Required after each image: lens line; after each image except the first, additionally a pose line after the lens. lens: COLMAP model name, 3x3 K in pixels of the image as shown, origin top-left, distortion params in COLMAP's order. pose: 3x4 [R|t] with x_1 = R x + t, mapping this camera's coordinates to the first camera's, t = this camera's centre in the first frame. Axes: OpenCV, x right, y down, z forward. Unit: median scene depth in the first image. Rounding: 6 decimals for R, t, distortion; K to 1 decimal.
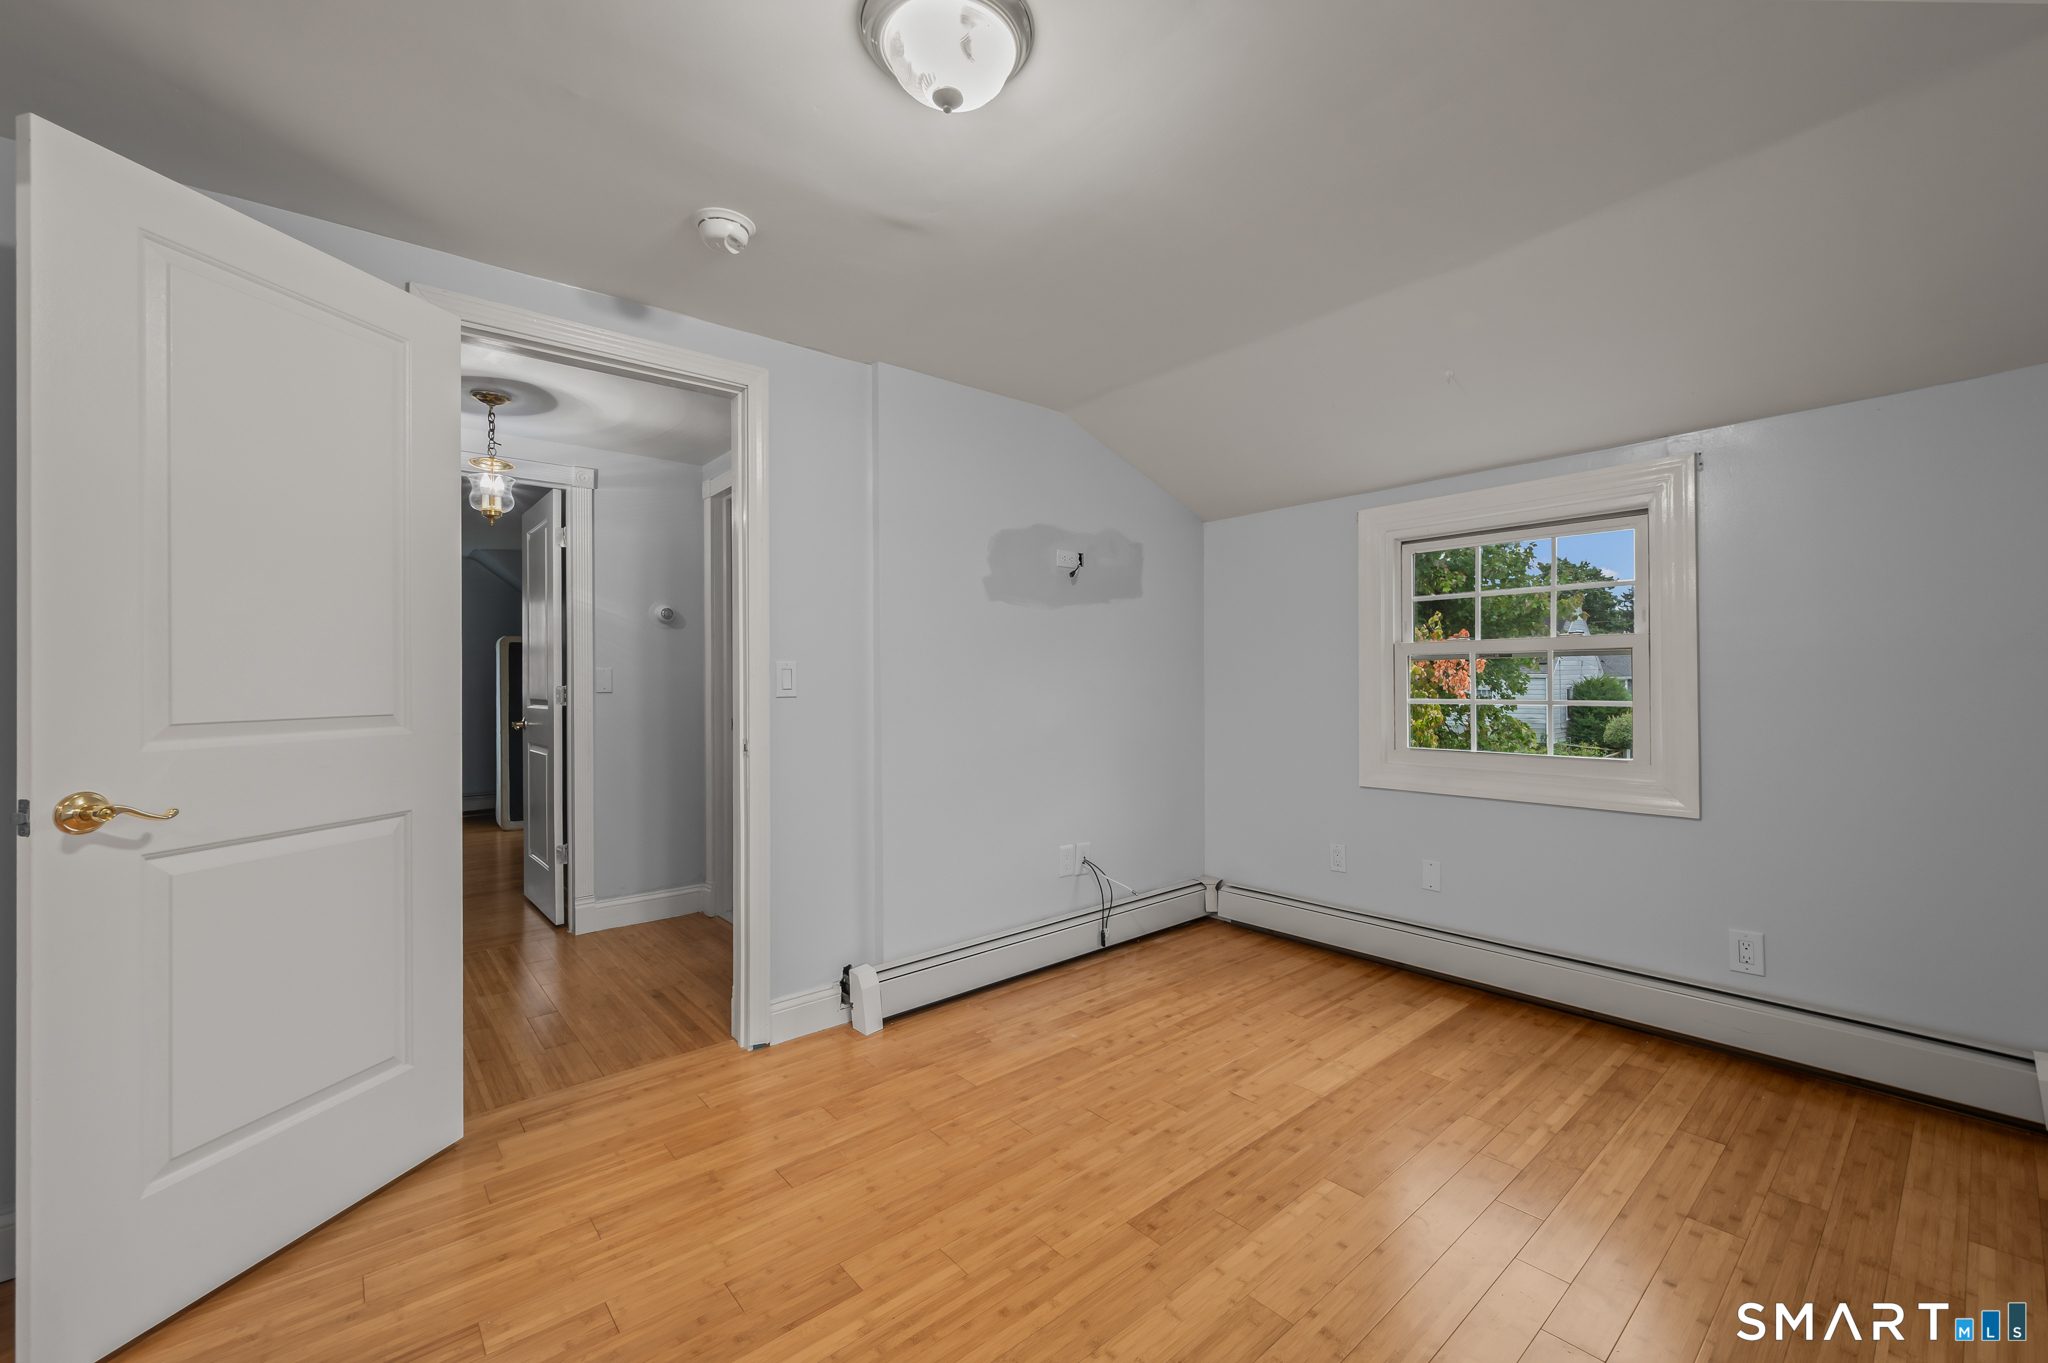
lens RADIAL K [[853.3, 0, 1027.3], [0, 853.3, 676.5], [0, 0, 1]] dist [0.002018, 0.000019]
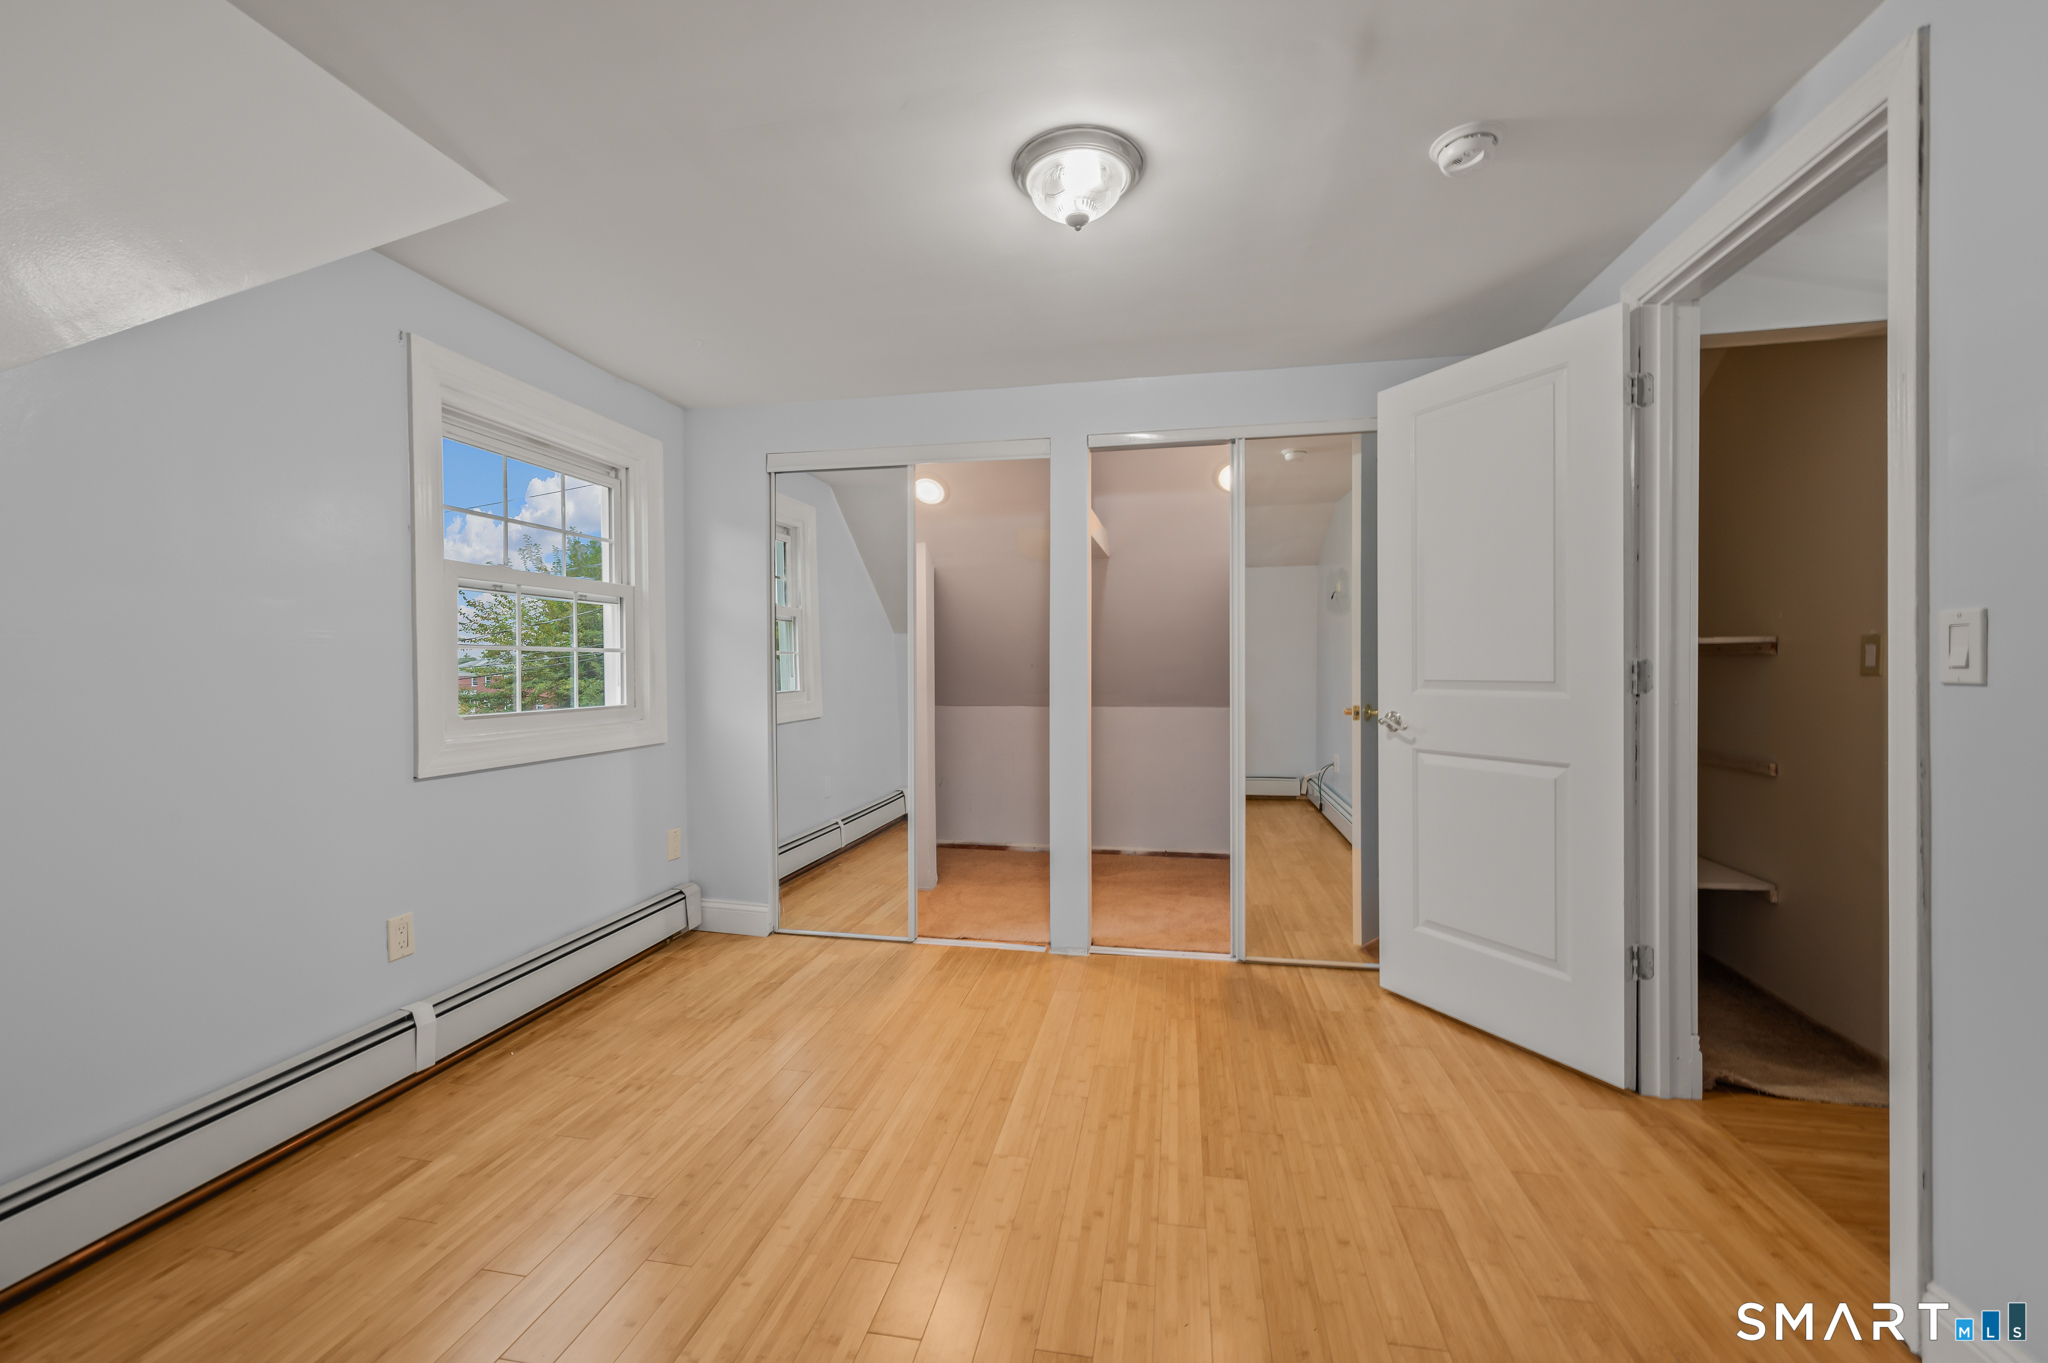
lens RADIAL K [[853.3, 0, 1027.7], [0, 853.3, 677.8], [0, 0, 1]] dist [0.002018, 0.000019]
pose [[-0.793716, 0.021322, -0.607915, 0.683352], [0.016757, 0.999773, 0.013186, 0.011455], [0.608058, 0.000279, -0.793892, 1.737063]]
